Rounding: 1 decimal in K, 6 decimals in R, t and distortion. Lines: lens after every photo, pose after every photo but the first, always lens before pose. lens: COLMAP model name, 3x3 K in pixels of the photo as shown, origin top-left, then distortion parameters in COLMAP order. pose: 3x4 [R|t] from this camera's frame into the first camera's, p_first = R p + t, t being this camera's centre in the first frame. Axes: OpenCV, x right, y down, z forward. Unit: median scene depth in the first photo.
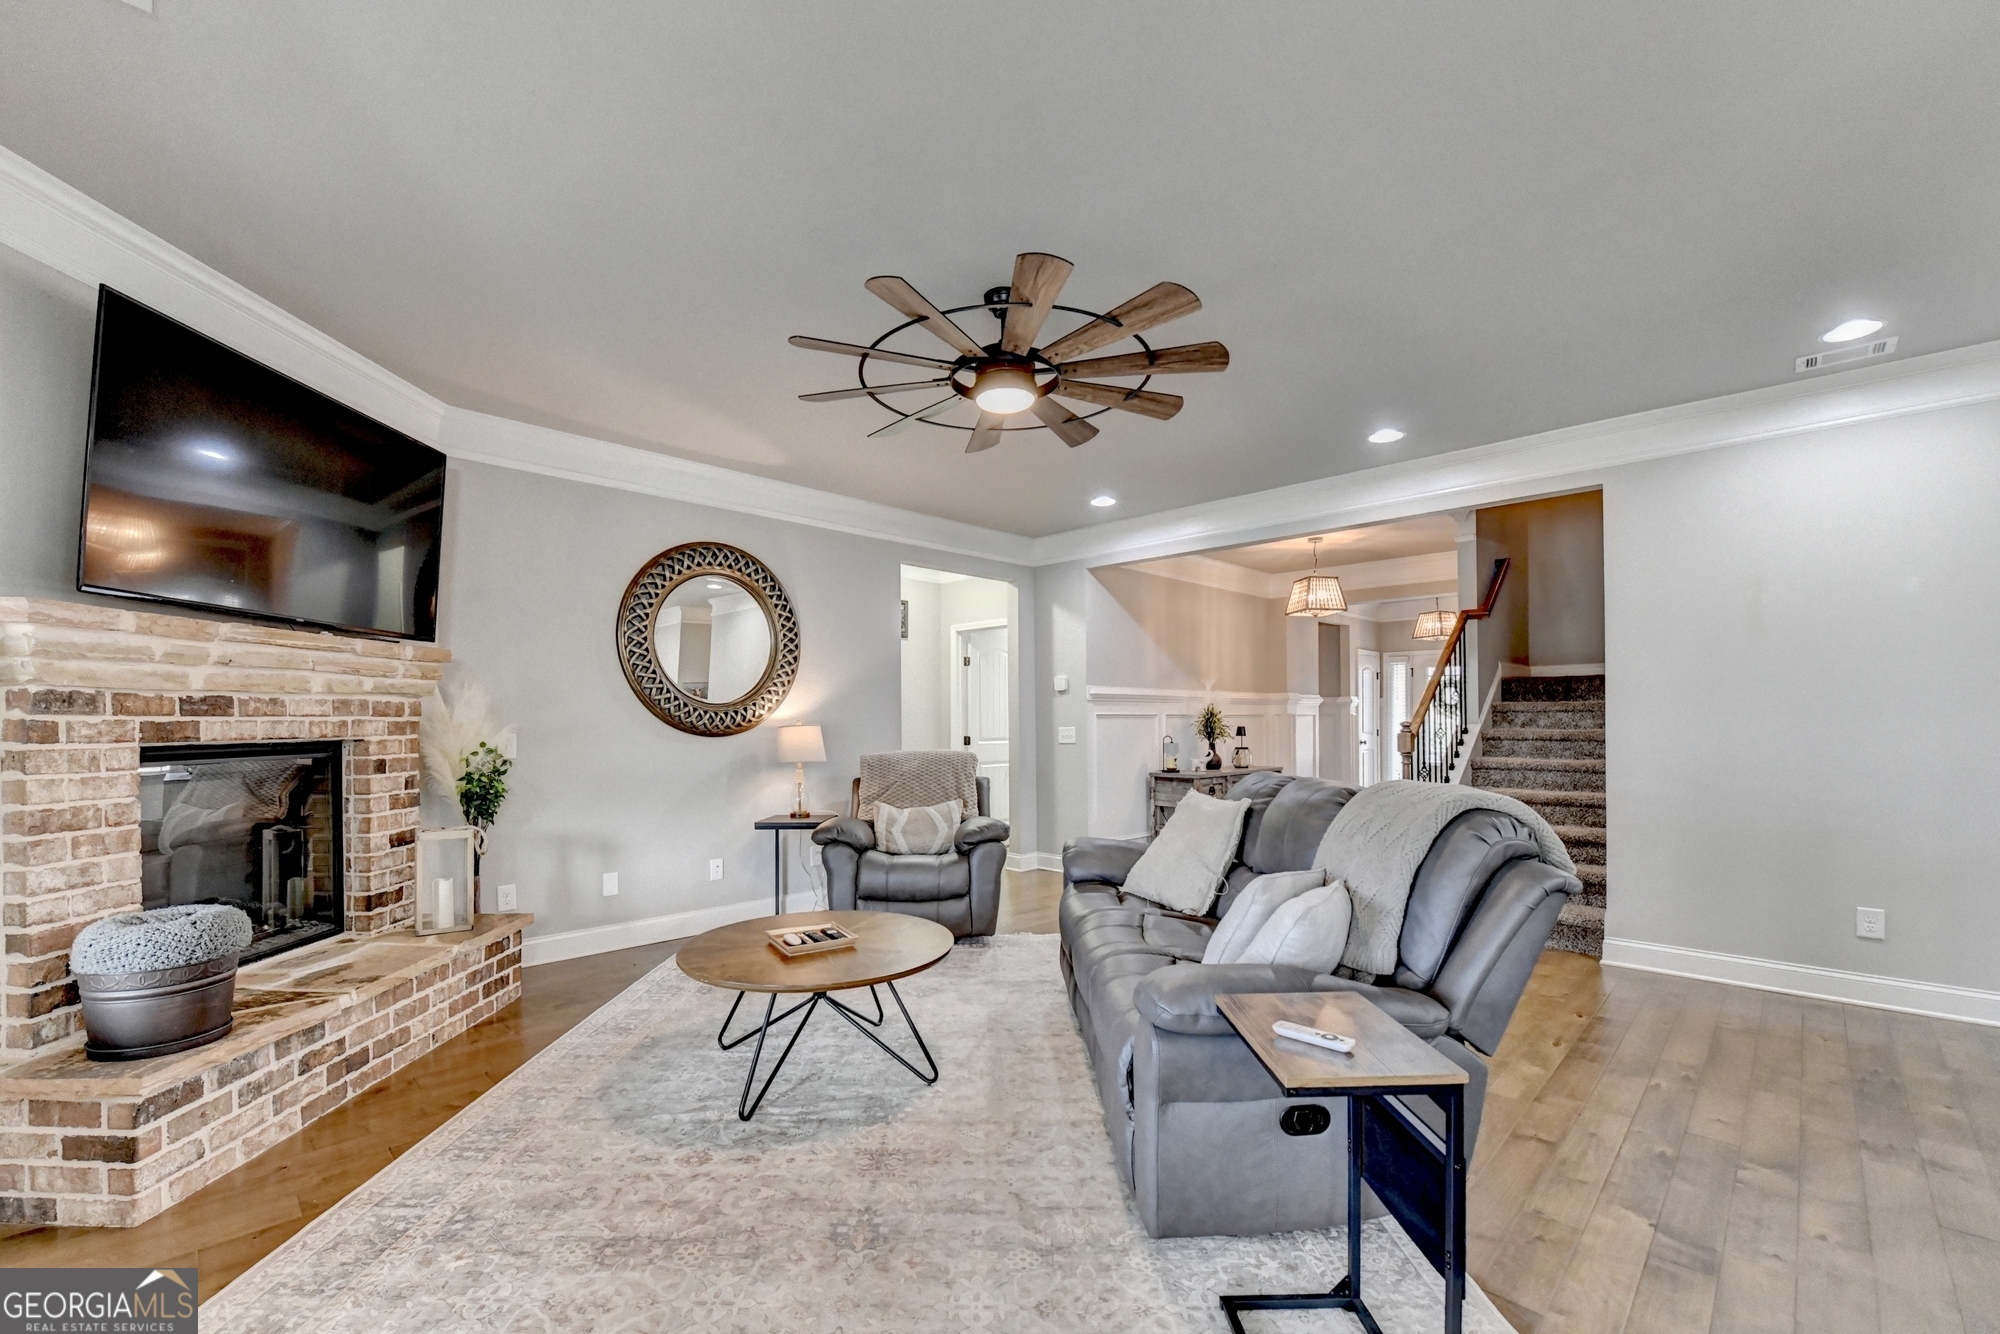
lens RADIAL K [[817.2, 0, 979.6], [0, 817.2, 721.9], [0, 0, 1]] dist [-0.017367, -0.000779]
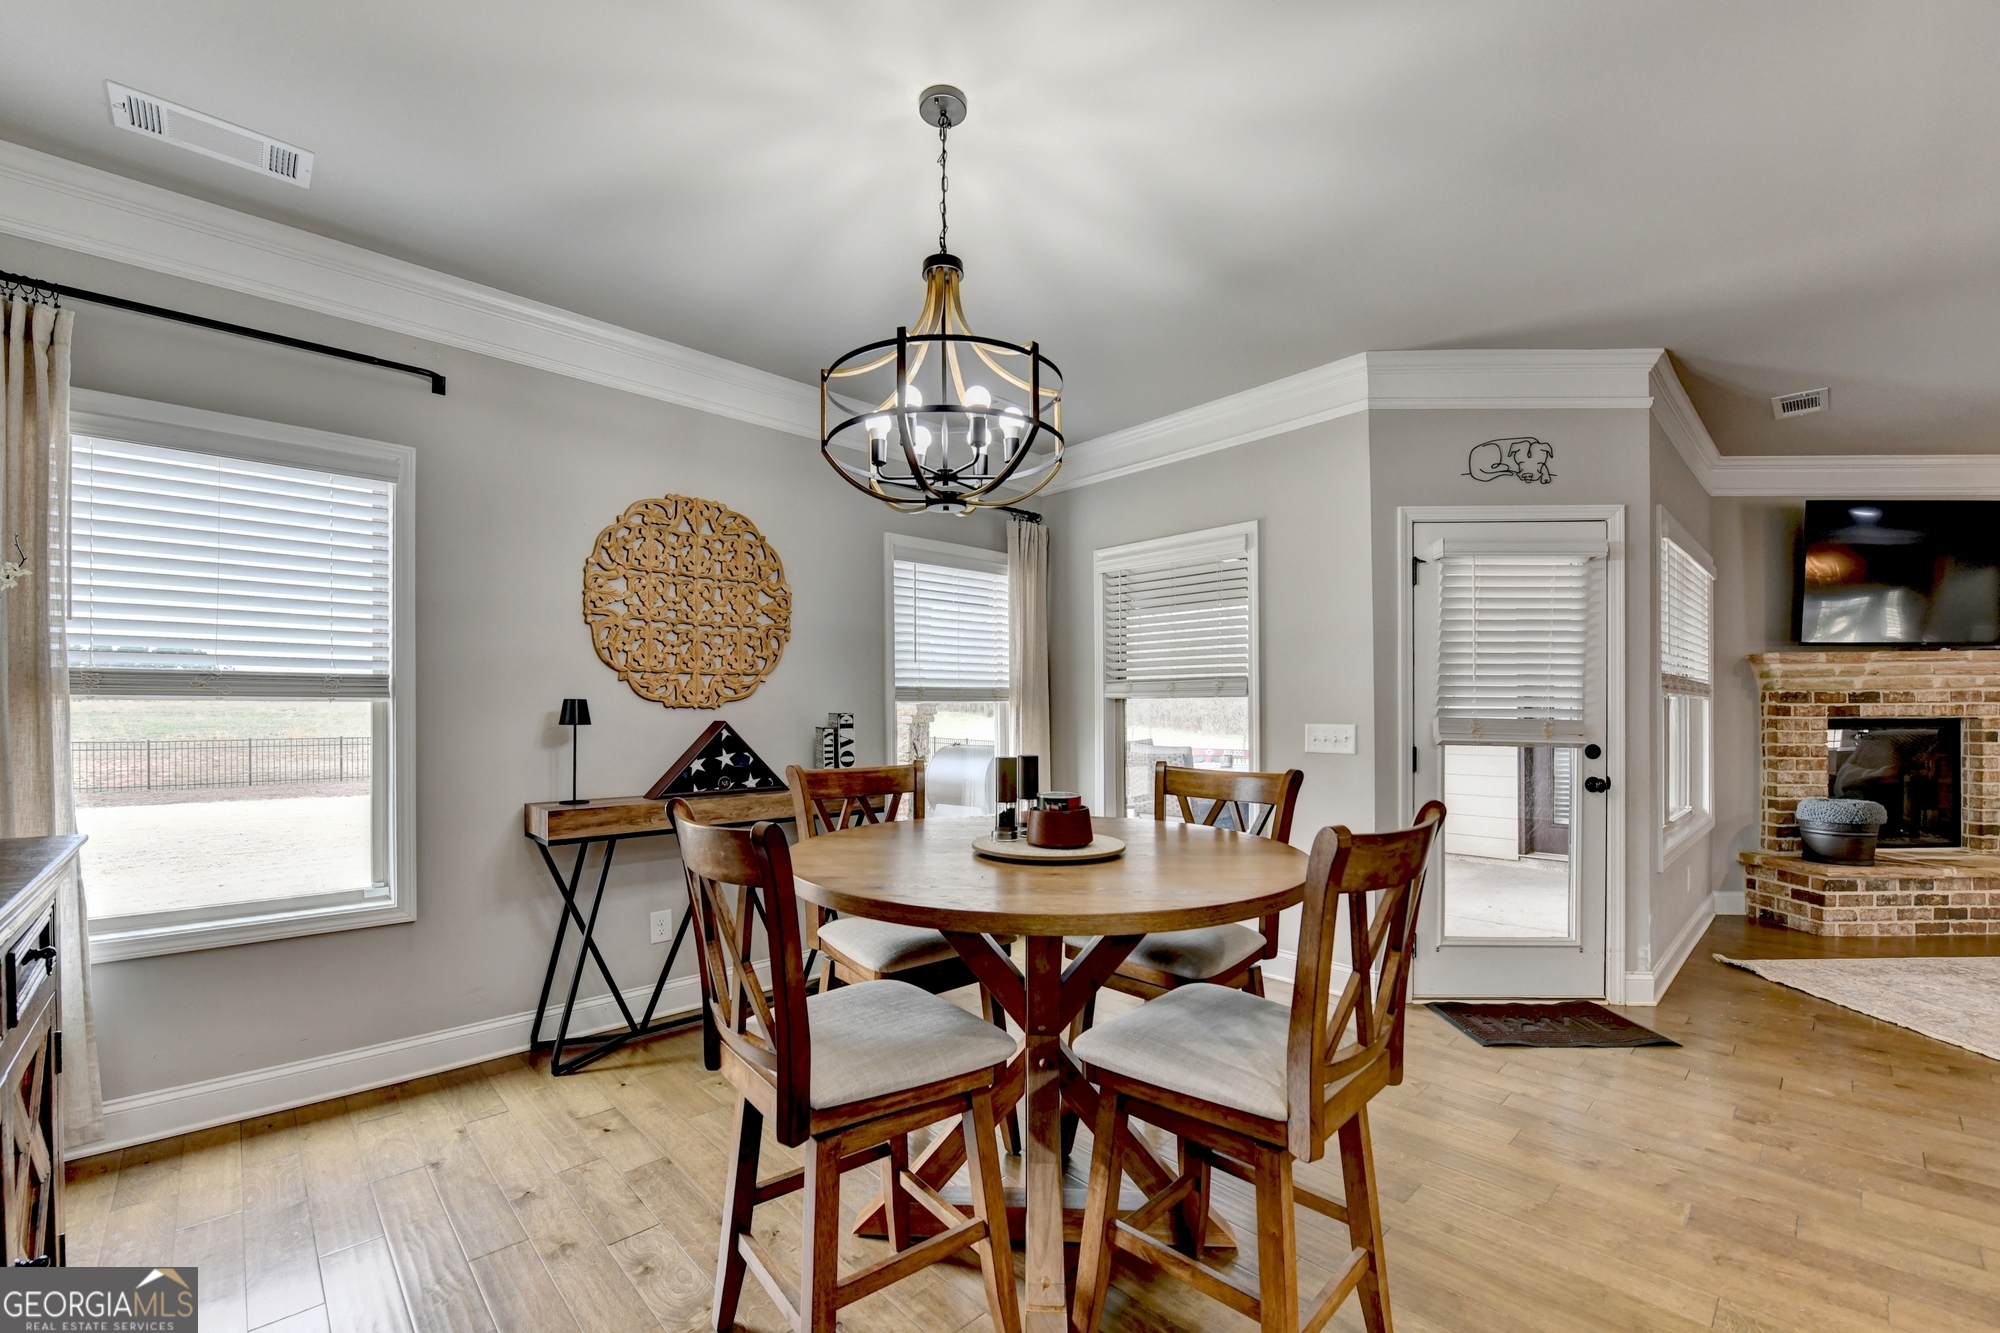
lens RADIAL K [[817.2, 0, 979.6], [0, 817.2, 721.4], [0, 0, 1]] dist [-0.017367, -0.000779]
pose [[-0.041314, 0.006233, -0.999127, 1.020862], [0.003537, 0.999975, 0.006092, 0.017915], [0.999140, -0.003282, -0.041335, -1.018974]]
